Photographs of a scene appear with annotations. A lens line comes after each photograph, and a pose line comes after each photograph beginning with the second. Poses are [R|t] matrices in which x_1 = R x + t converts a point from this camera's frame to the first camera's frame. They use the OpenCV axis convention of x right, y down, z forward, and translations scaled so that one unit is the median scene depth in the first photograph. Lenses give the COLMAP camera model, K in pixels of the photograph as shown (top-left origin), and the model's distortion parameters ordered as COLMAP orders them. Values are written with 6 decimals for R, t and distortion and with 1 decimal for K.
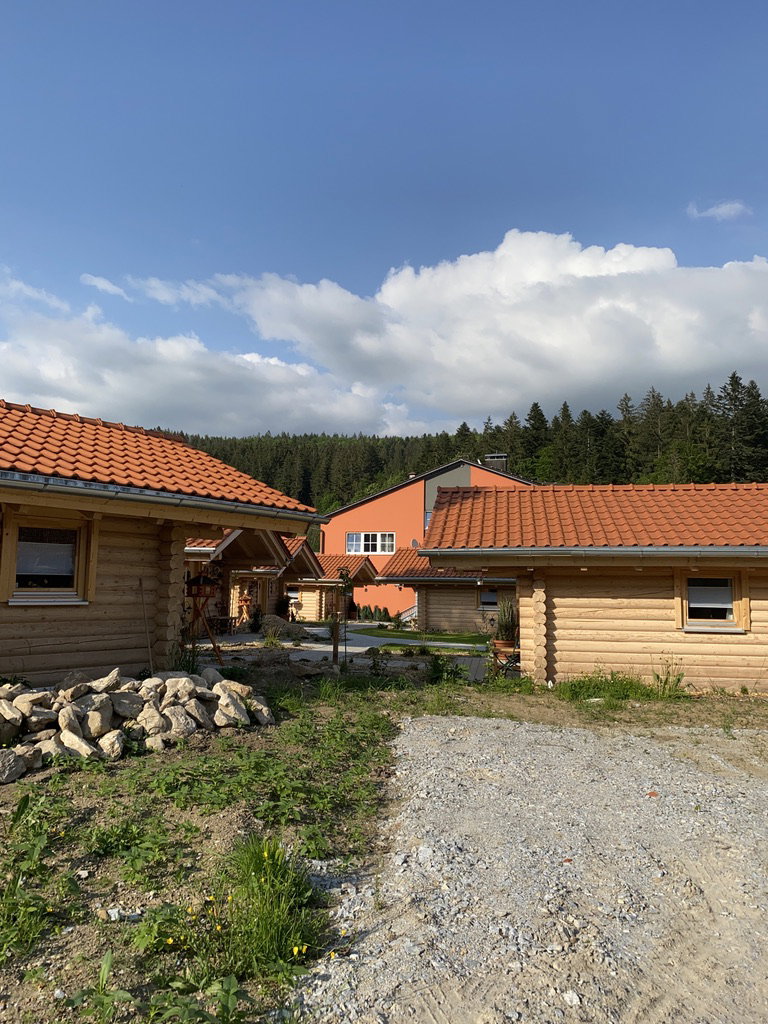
lens RADIAL K [[803.1, 0, 381.0], [0, 803.1, 510.7], [0, 0, 1]] dist [0.055080, -0.021371]
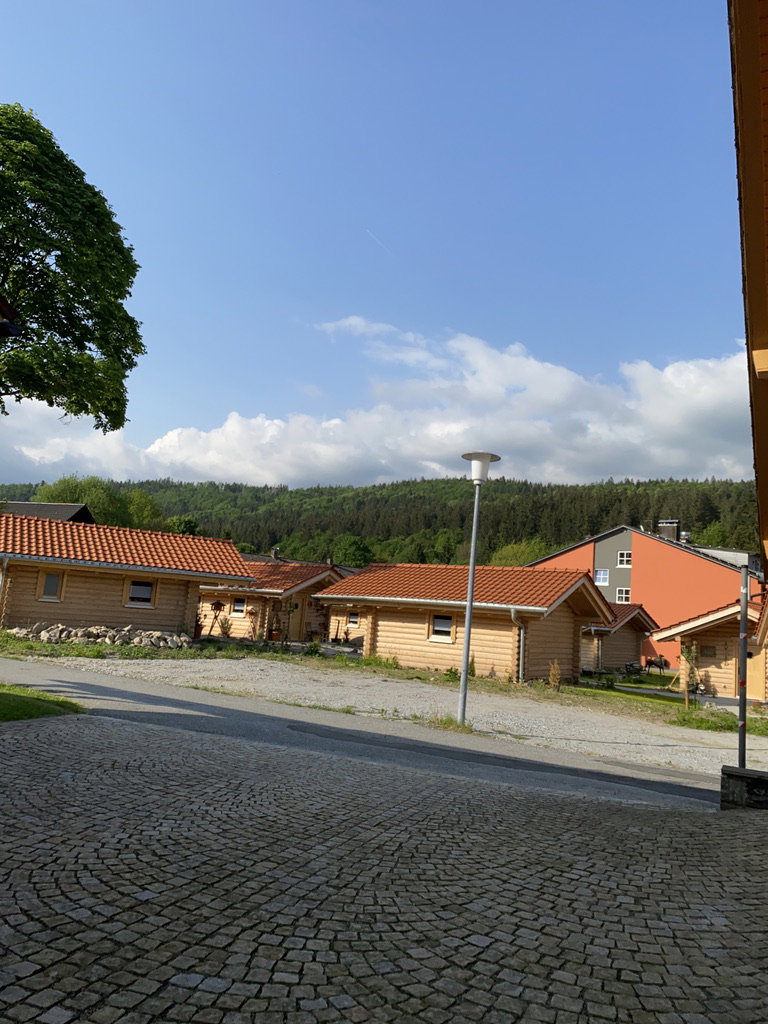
lens RADIAL K [[803.1, 0, 387.4], [0, 803.1, 511.9], [0, 0, 1]] dist [0.055080, -0.021371]
pose [[0.907445, -0.001046, -0.420169, 1.127041], [-0.021325, 0.998593, -0.048544, -0.073820], [0.419629, 0.053011, 0.906147, -0.892406]]
